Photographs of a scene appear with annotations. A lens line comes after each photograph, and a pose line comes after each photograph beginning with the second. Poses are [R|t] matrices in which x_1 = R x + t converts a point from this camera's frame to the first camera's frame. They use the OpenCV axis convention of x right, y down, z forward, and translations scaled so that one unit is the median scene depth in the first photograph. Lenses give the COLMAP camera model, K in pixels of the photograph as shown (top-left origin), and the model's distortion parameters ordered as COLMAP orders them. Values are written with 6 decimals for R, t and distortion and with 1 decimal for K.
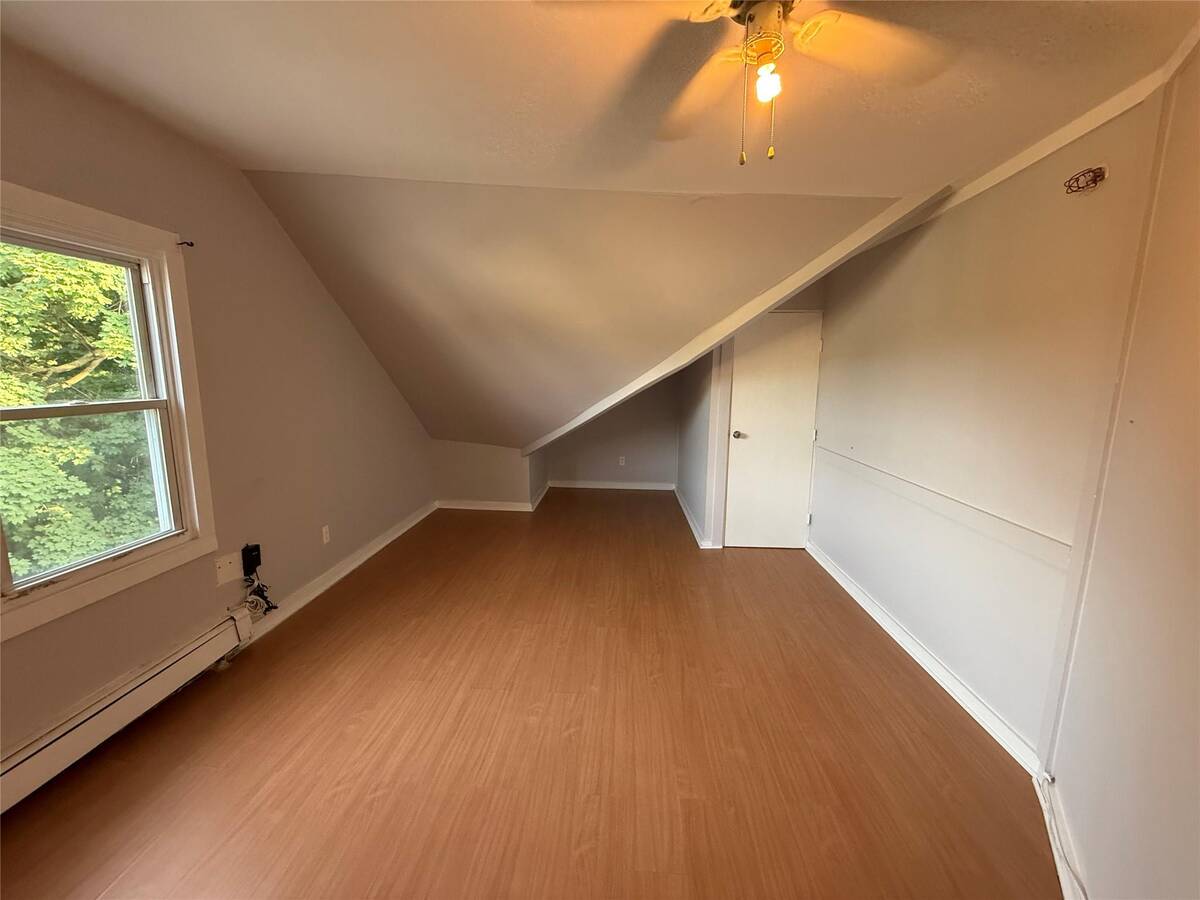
lens RADIAL K [[481.5, 0, 600.0], [0, 481.5, 450.0], [0, 0, 1]] dist [0.000253, 0.000032]
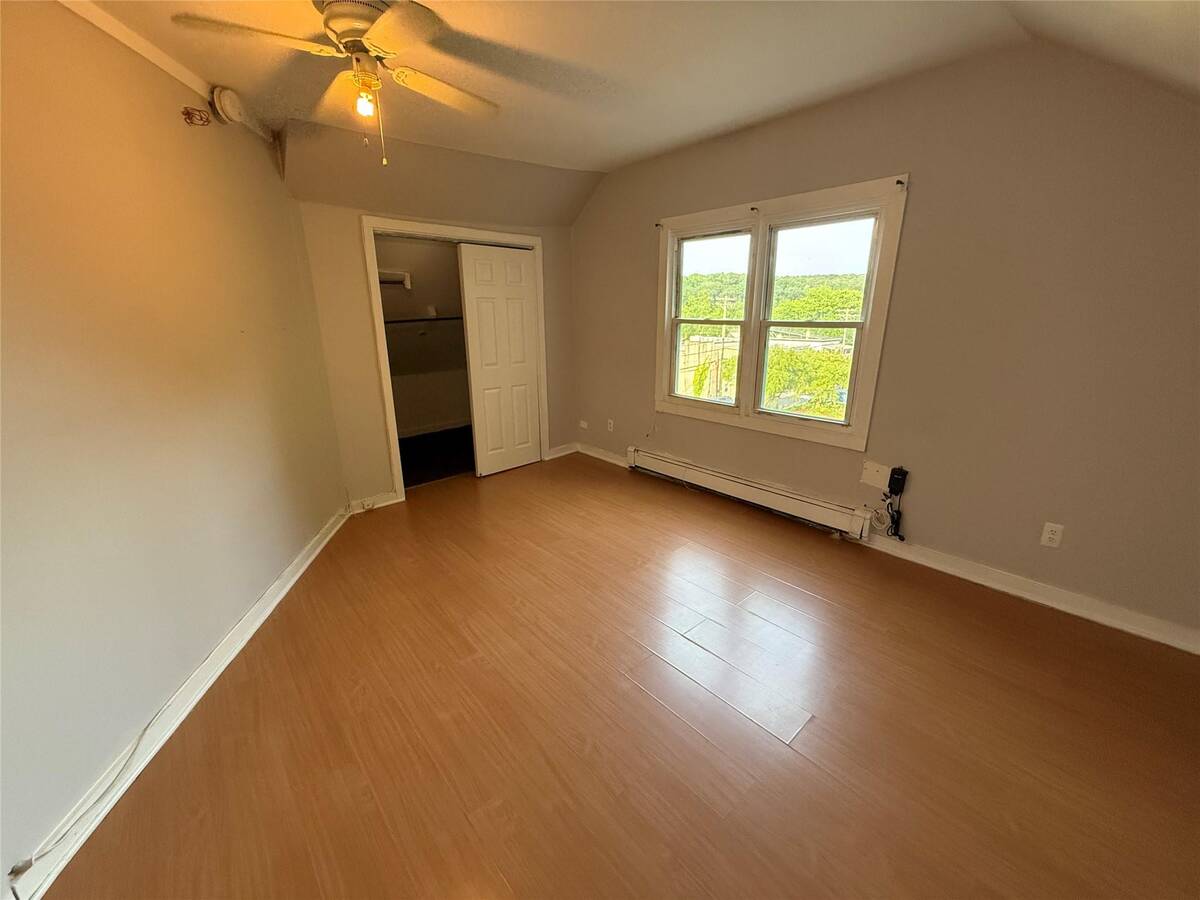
lens RADIAL K [[481.5, 0, 600.0], [0, 481.5, 450.0], [0, 0, 1]] dist [0.000253, 0.000032]
pose [[-0.713193, 0.196599, -0.672833, 0.503665], [-0.110778, 0.916189, 0.385130, -0.195588], [0.692159, 0.349207, -0.631641, 1.354919]]
